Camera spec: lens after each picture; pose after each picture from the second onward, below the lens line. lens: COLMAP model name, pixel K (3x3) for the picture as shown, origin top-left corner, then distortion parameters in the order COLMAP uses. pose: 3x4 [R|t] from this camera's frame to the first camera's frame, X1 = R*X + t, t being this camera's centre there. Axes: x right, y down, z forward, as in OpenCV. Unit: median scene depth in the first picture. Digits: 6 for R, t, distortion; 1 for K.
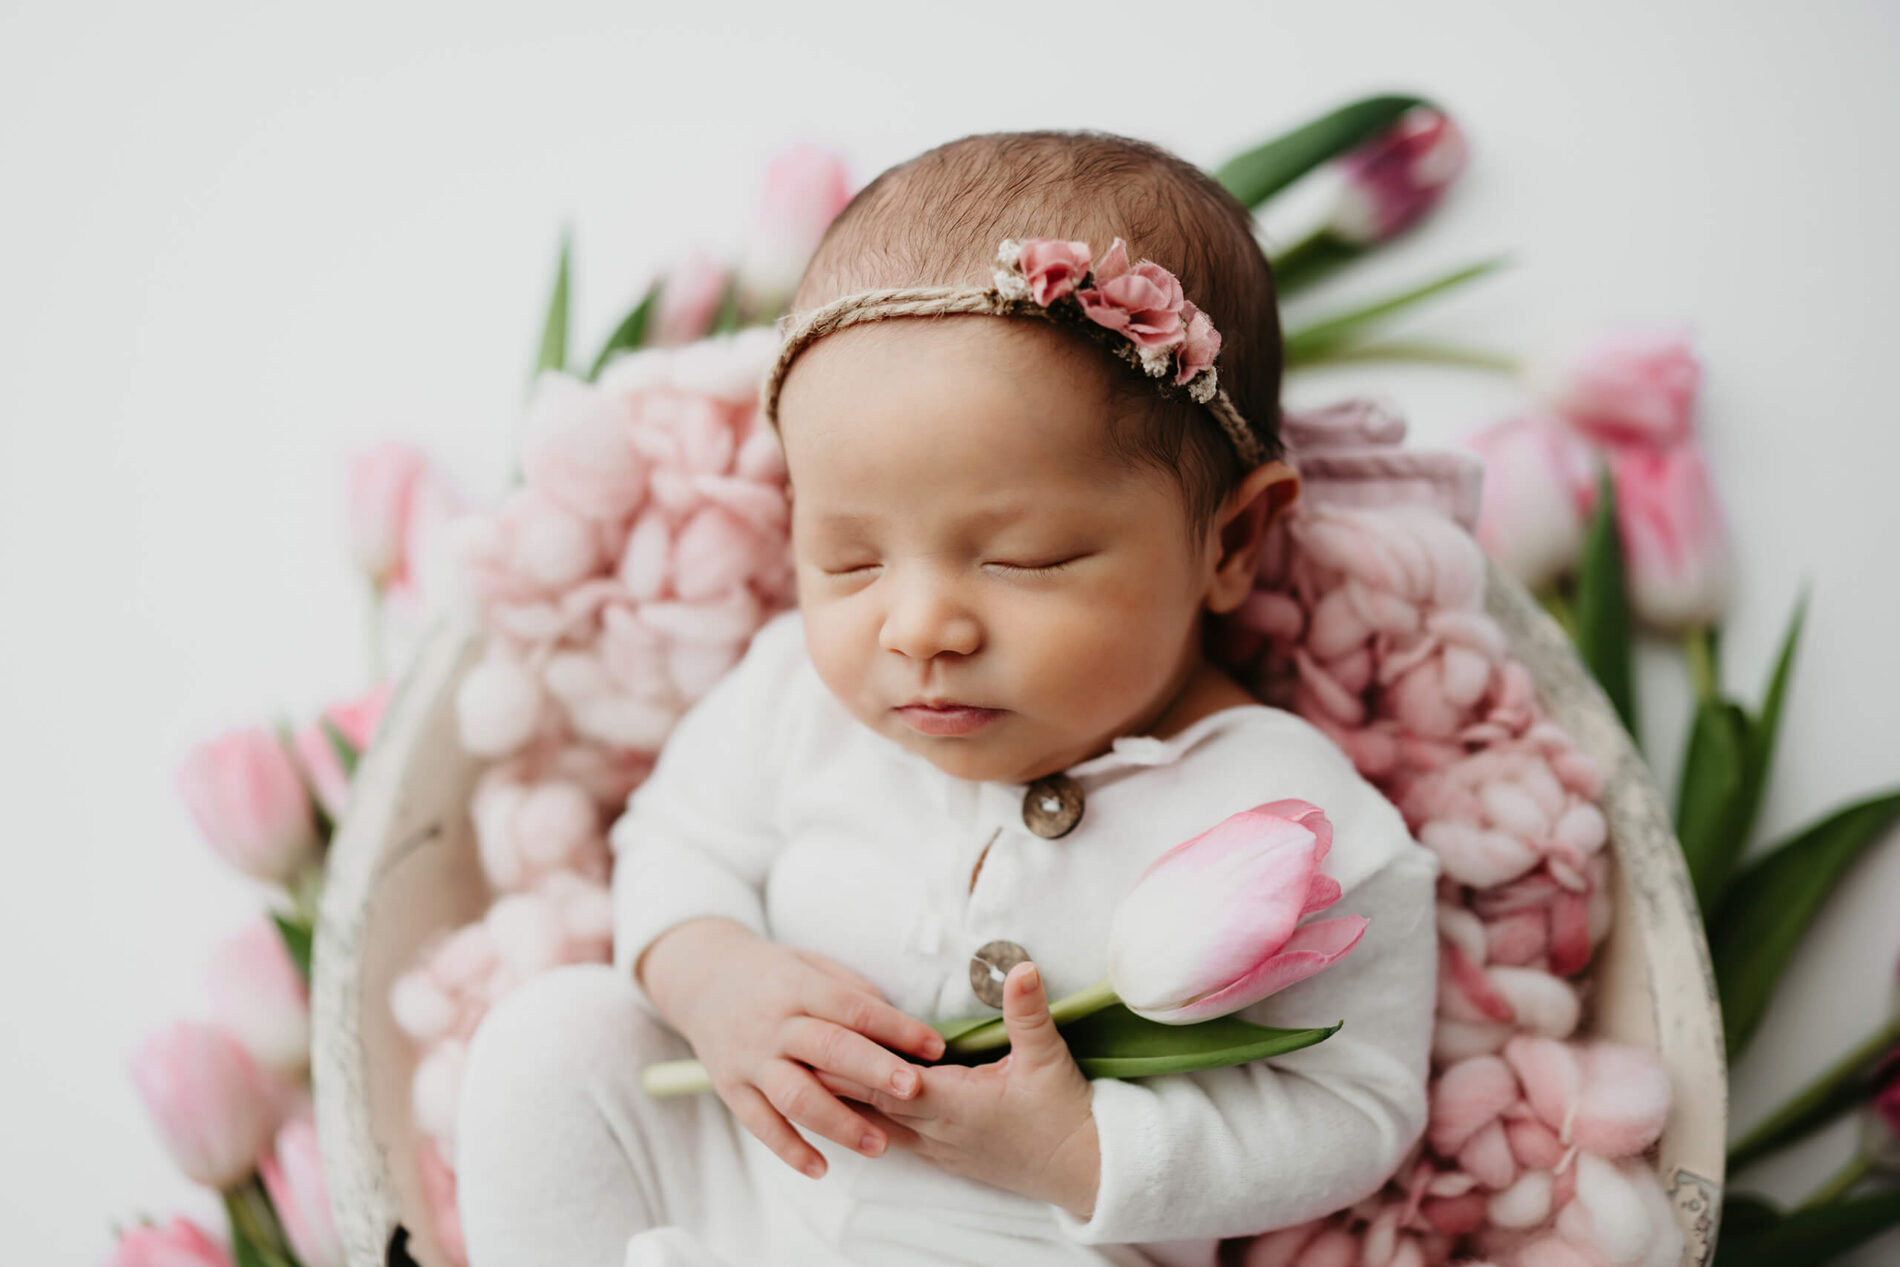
lens RADIAL K [[1797.4, 0, 952.8], [0, 1797.4, 721.1], [0, 0, 1]] dist [-0.000109, -0.003233]
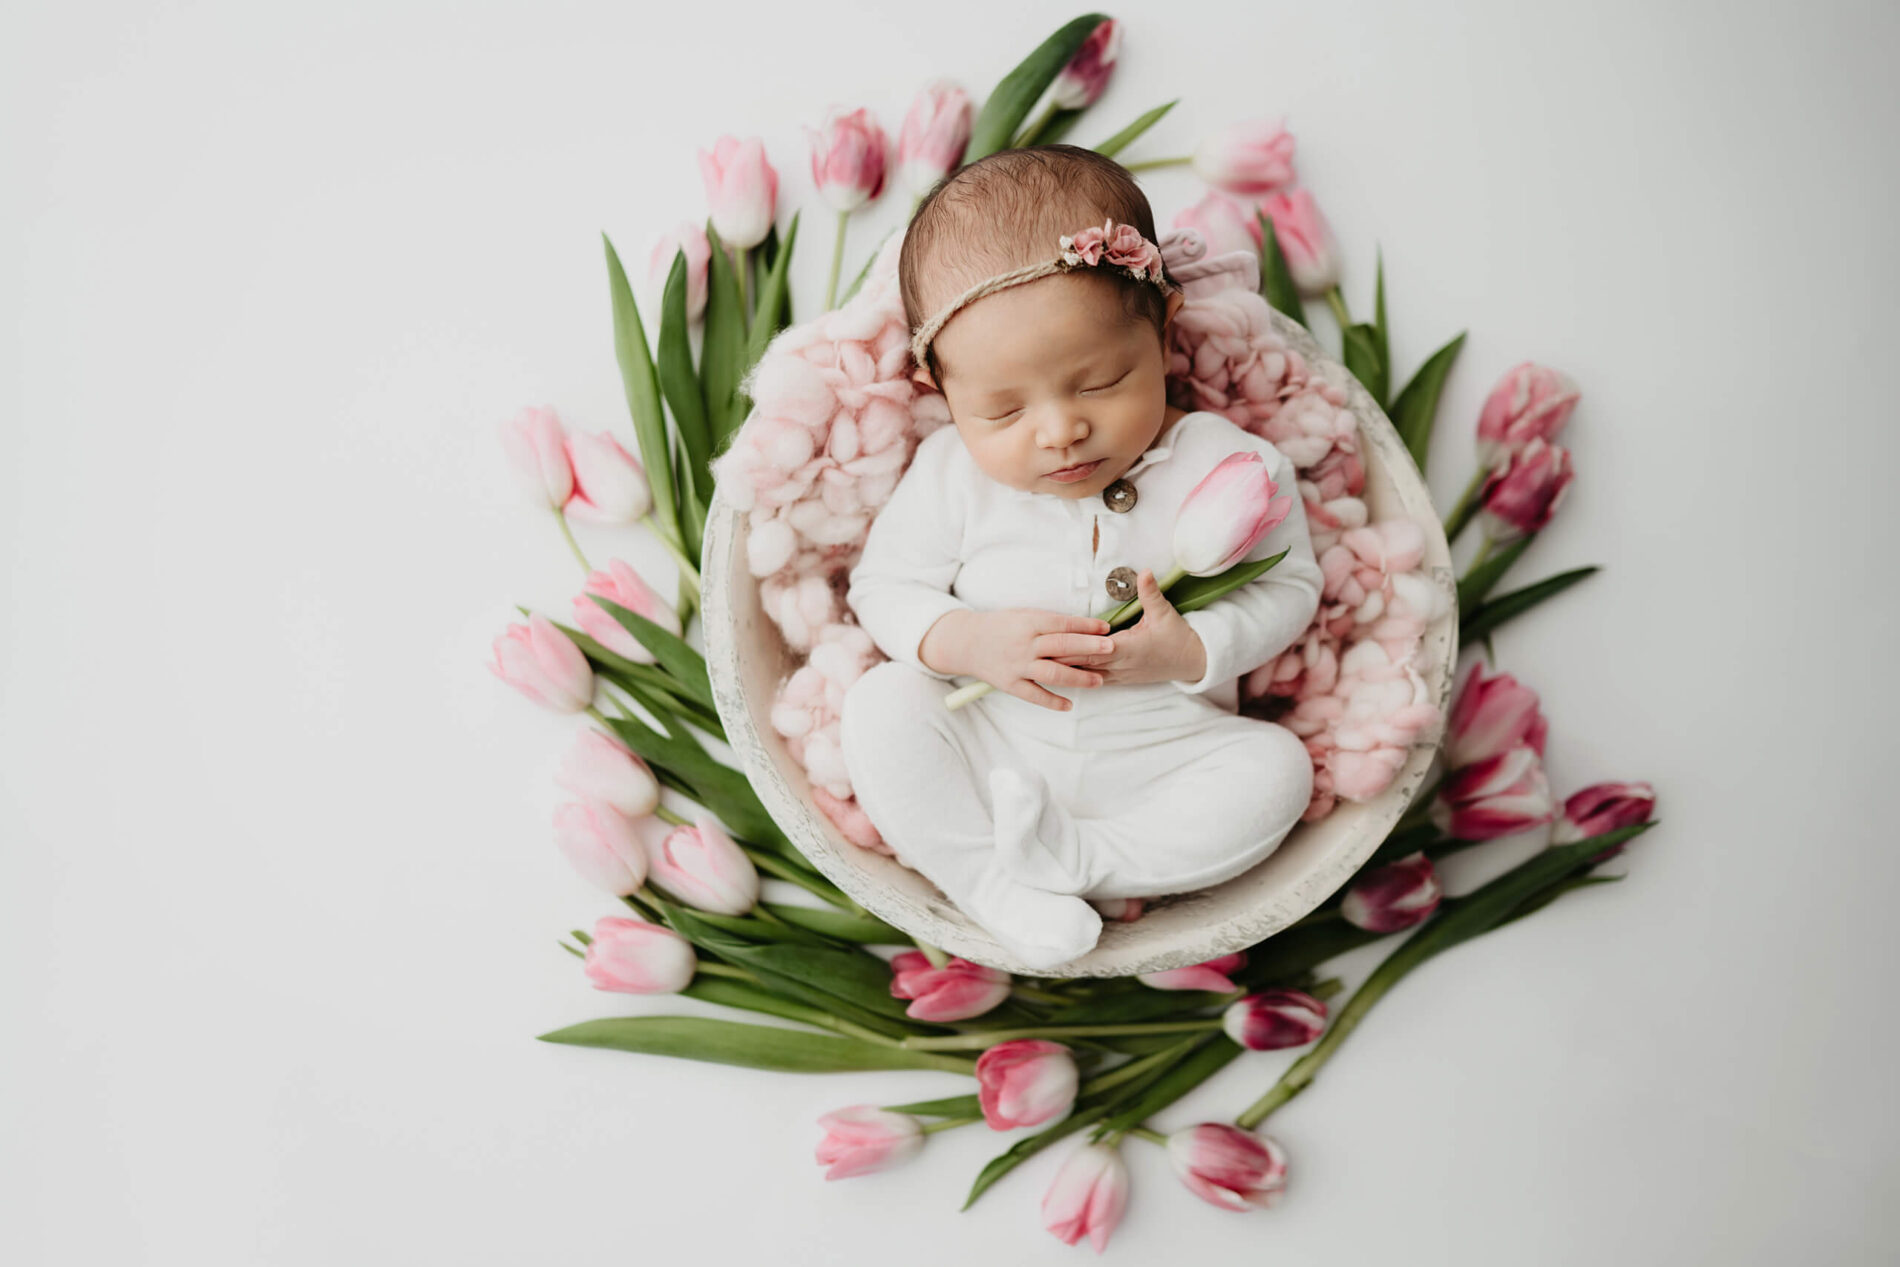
lens RADIAL K [[1797.4, 0, 952.8], [0, 1797.4, 721.1], [0, 0, 1]] dist [-0.000109, -0.003233]
pose [[0.909574, -0.349977, 0.224032, -0.618205], [0.304535, 0.928232, 0.213644, -0.193908], [-0.282724, -0.126100, 0.950876, -0.825285]]
